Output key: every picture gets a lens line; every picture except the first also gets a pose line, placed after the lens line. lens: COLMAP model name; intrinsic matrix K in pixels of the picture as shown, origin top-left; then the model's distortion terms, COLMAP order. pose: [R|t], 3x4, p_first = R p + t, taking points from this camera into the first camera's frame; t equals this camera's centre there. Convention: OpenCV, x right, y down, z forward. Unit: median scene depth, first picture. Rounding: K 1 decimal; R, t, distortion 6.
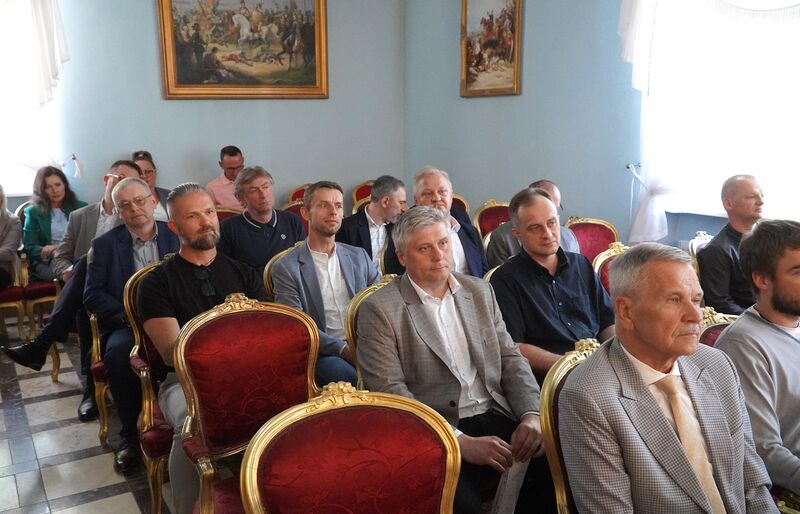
lens RADIAL K [[712.2, 0, 400.9], [0, 712.2, 267.3], [0, 0, 1]] dist [0.008326, -0.002704]
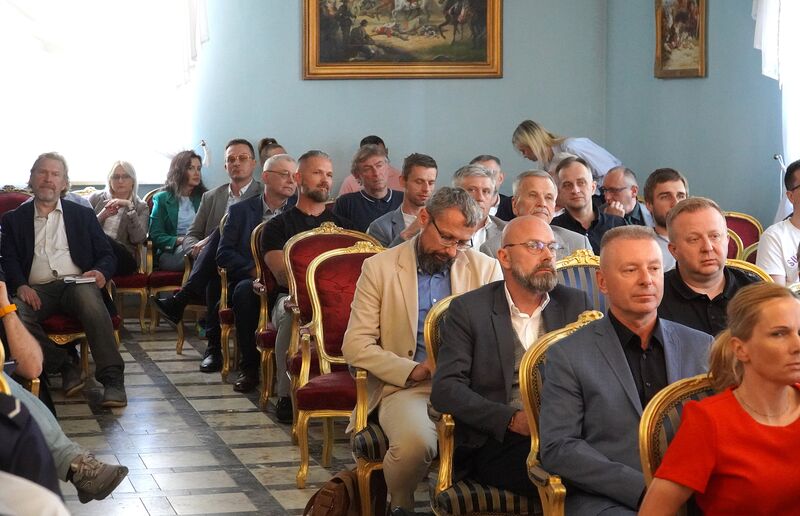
lens RADIAL K [[1689.3, 0, 375.4], [0, 1689.3, 257.4], [0, 0, 1]] dist [-0.299202, -0.063703]
pose [[0.958757, 0.030756, -0.282558, 0.559508], [-0.063226, 0.992298, -0.106526, 0.317479], [0.277105, 0.119998, 0.953317, -1.495357]]
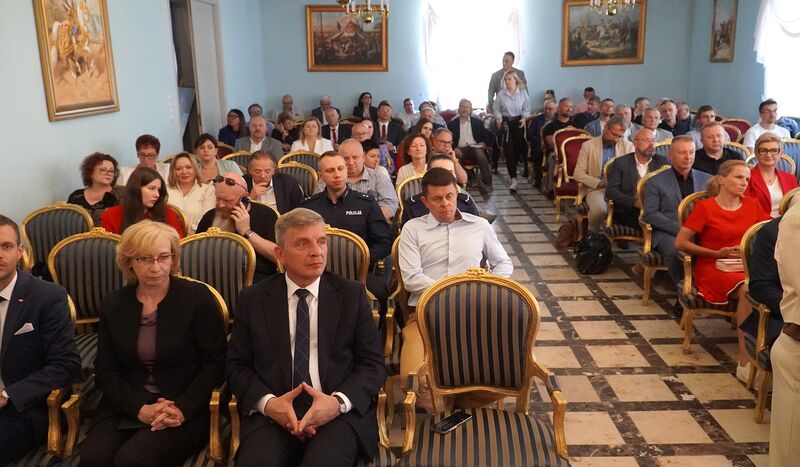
lens RADIAL K [[650.9, 0, 400.0], [0, 650.9, 233.5], [0, 0, 1]] dist [-0.011111, -0.003436]
pose [[0.844250, 0.111727, -0.524175, 0.619065], [-0.086651, 0.993617, 0.072224, 0.305138], [0.528898, -0.015554, 0.848543, -1.699672]]
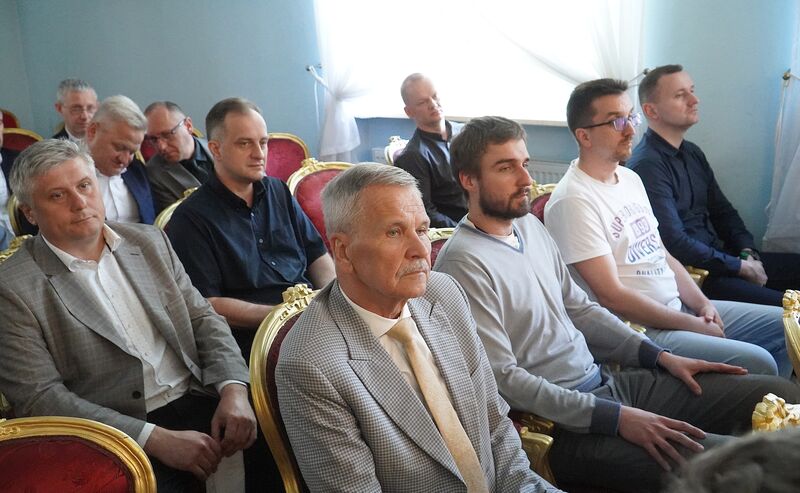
lens RADIAL K [[766.1, 0, 420.9], [0, 766.1, 290.3], [0, 0, 1]] dist [0.011479, -0.122973]
pose [[0.898059, -0.172115, 0.404804, 0.022866], [0.117522, 0.980701, 0.156252, -0.007560], [-0.423885, -0.092750, 0.900954, 0.096943]]
